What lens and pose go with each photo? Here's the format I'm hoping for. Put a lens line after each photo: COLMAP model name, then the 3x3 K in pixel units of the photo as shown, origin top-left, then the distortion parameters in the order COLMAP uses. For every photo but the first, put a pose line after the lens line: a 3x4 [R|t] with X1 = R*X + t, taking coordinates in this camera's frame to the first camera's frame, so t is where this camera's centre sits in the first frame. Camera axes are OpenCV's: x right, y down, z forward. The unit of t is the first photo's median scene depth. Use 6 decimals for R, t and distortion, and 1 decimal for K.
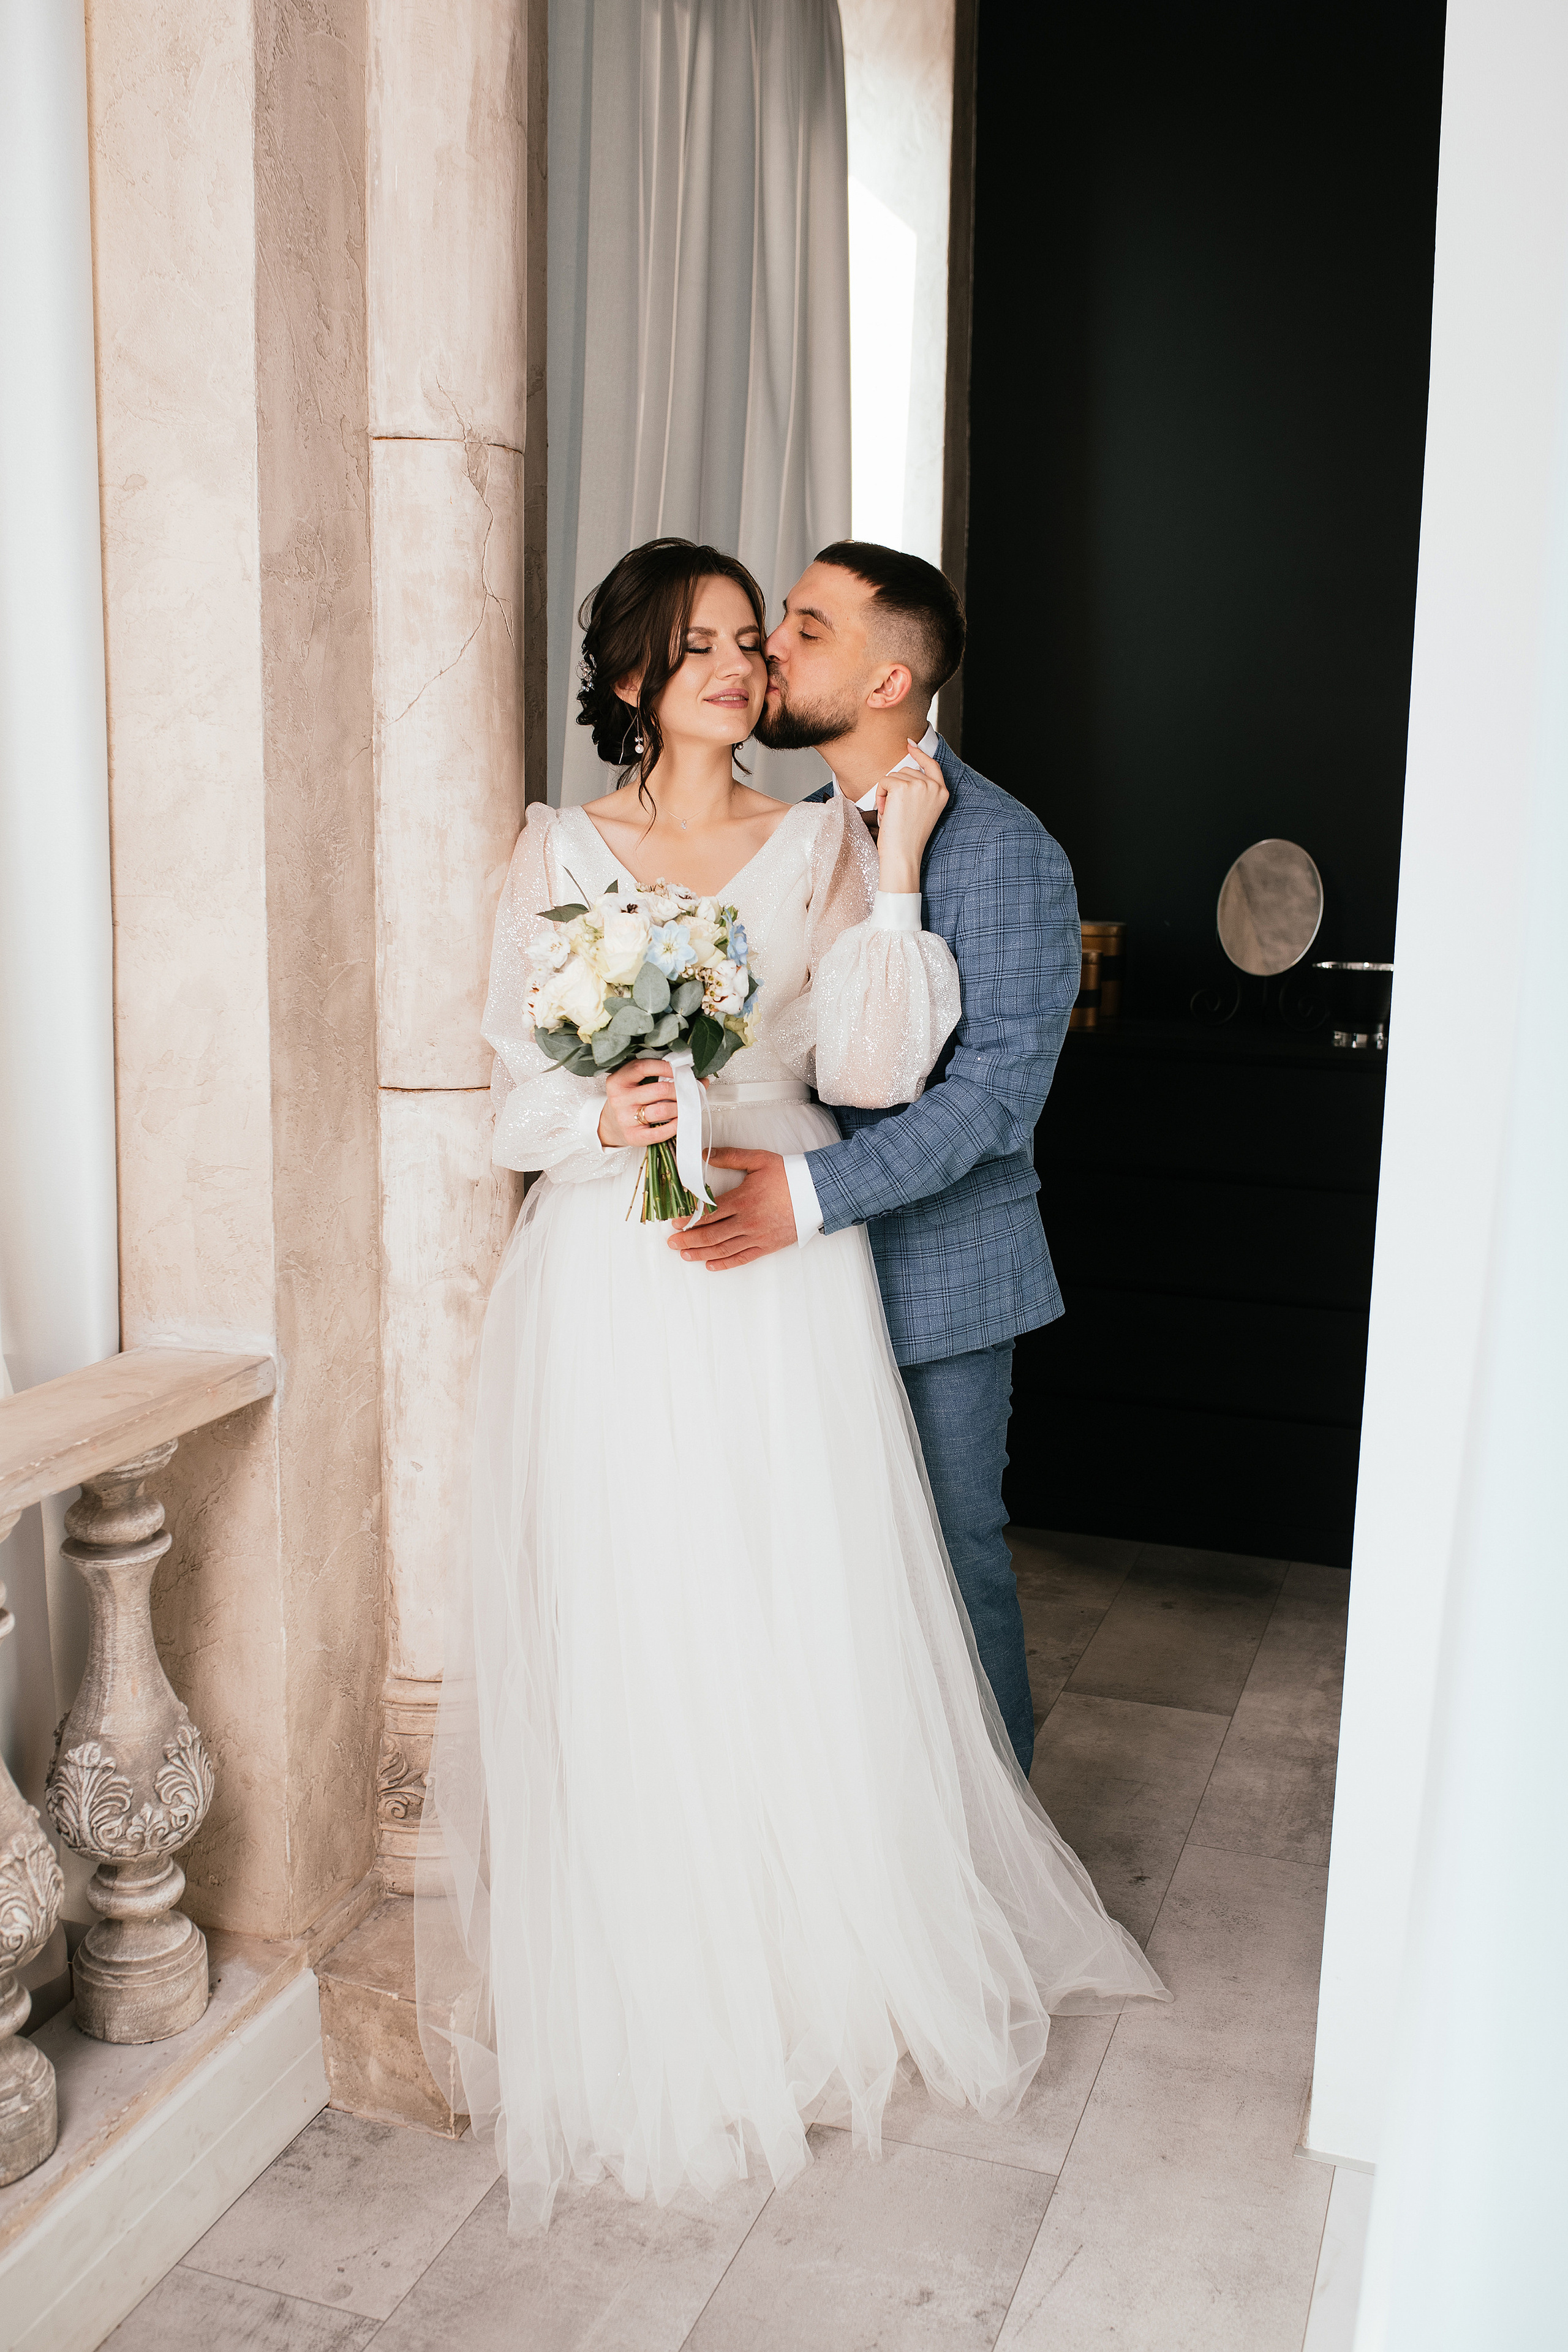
lens RADIAL K [[2315.6, 0, 729.9], [0, 2315.6, 1205.1], [0, 0, 1]] dist [-0.029844, 0.000000]
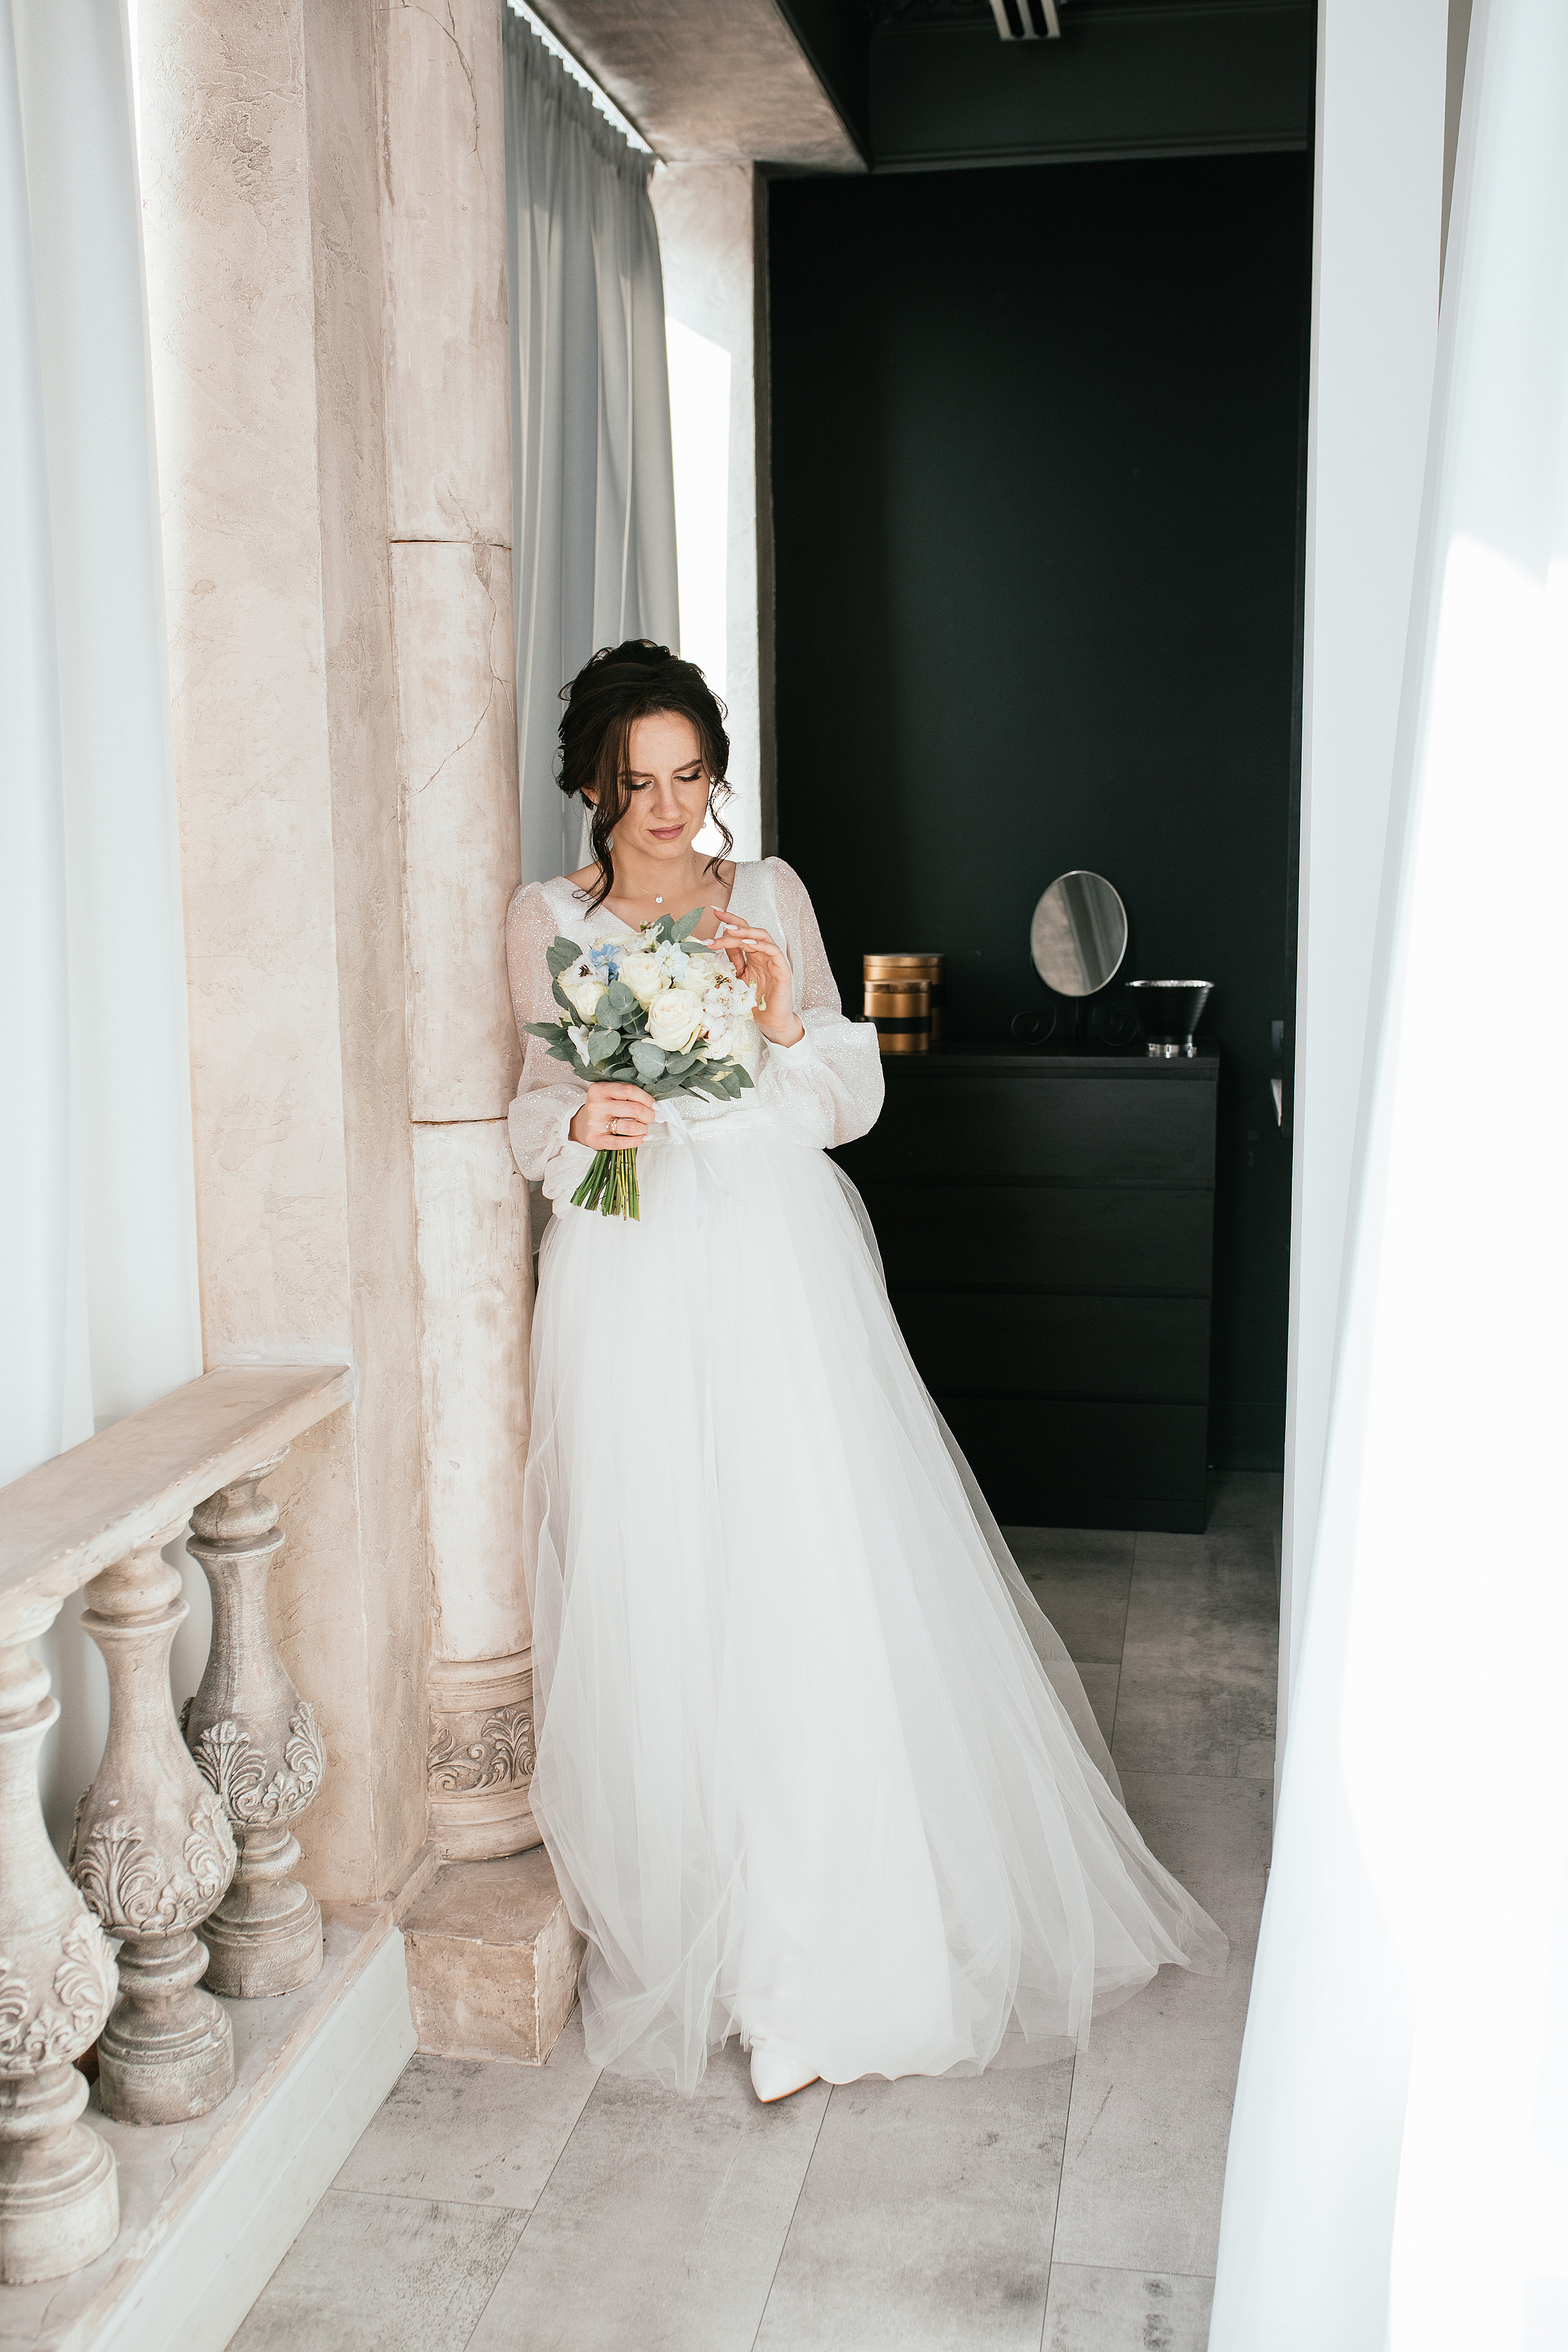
lens RADIAL K [[2315.6, 0, 842.5], [0, 2315.6, 1183.7], [0, 0, 1]] dist [-0.029844, 0.000000]
pose [[0.985517, -0.049993, 0.162037, -0.134275], [0.054249, 0.998286, -0.021947, 0.014636], [-0.160663, 0.030420, 0.986541, -0.127263]]
